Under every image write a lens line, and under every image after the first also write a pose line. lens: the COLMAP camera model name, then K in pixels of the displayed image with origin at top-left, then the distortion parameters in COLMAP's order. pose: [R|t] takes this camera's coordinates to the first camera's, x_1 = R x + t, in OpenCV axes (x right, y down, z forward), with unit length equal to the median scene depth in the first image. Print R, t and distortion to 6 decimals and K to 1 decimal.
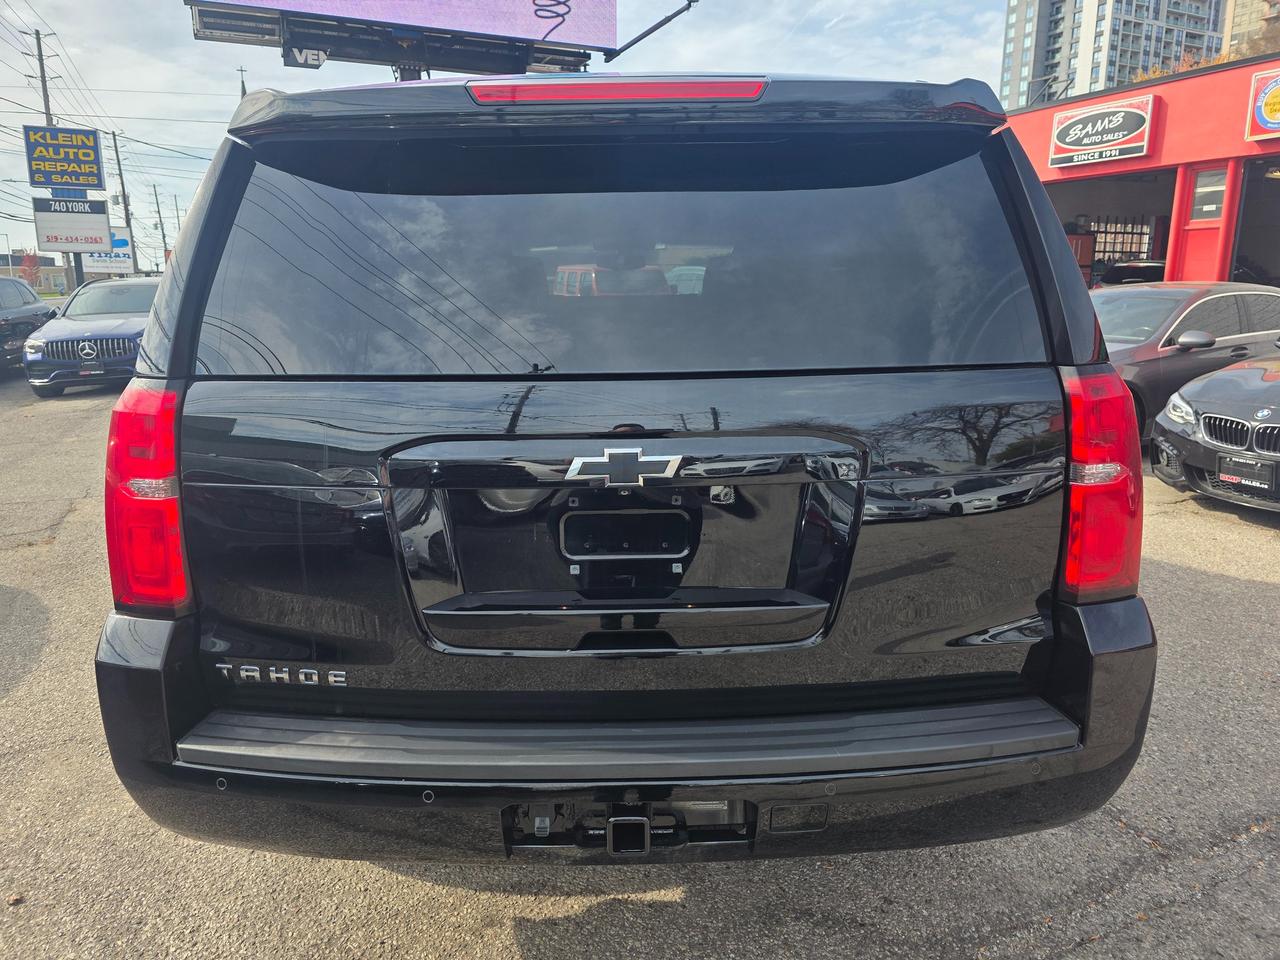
lens RADIAL K [[877.7, 0, 638.9], [0, 877.7, 480.4], [0, 0, 1]] dist [0.040286, -0.045762]
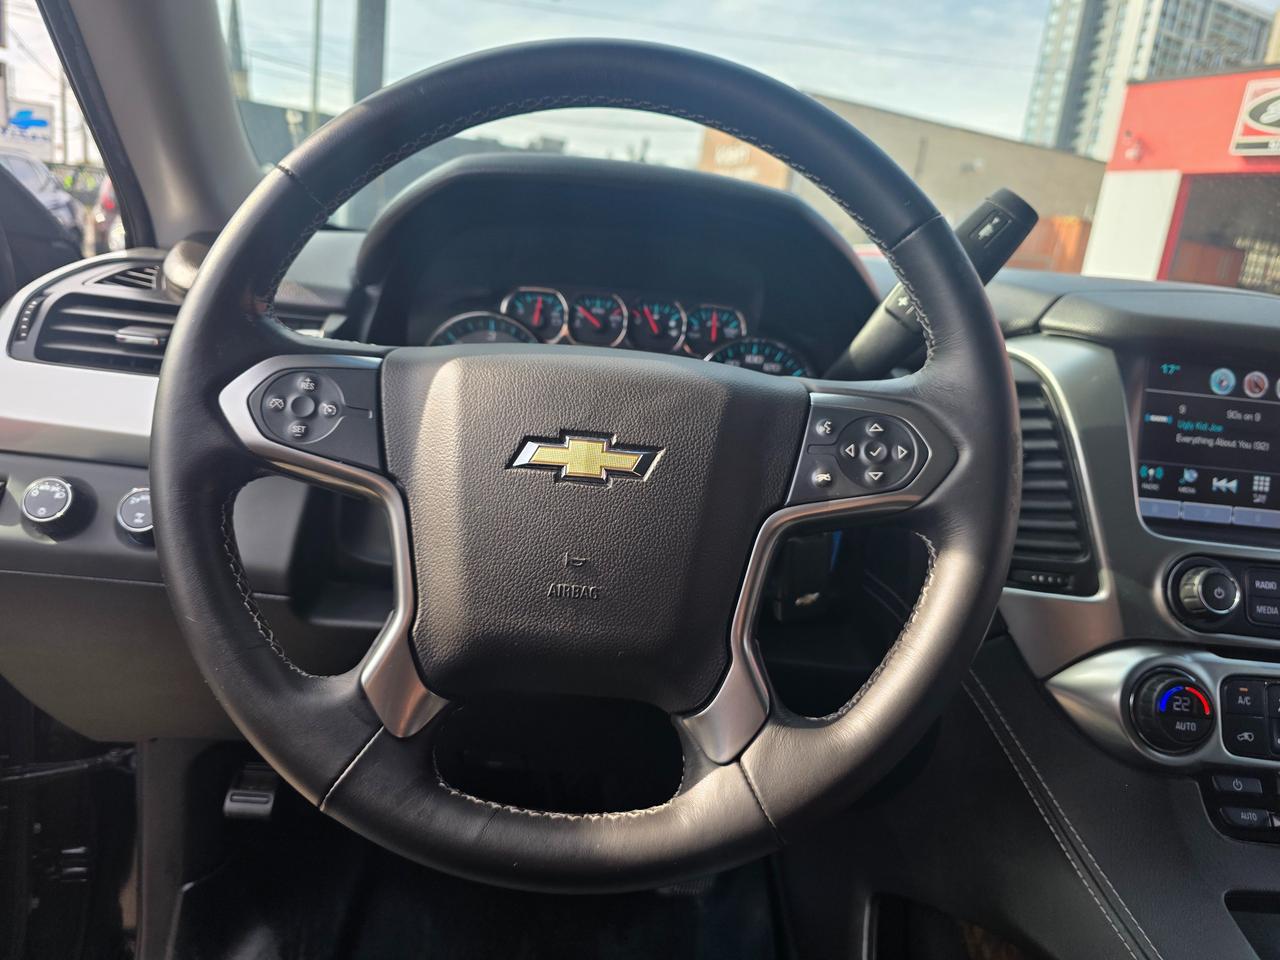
lens RADIAL K [[877.7, 0, 638.7], [0, 877.7, 481.6], [0, 0, 1]] dist [0.040286, -0.045762]
pose [[0.992465, 0.117811, 0.033664, -0.027623], [-0.119139, 0.992046, 0.040629, -0.038352], [-0.028610, -0.044333, 0.998607, 0.210312]]
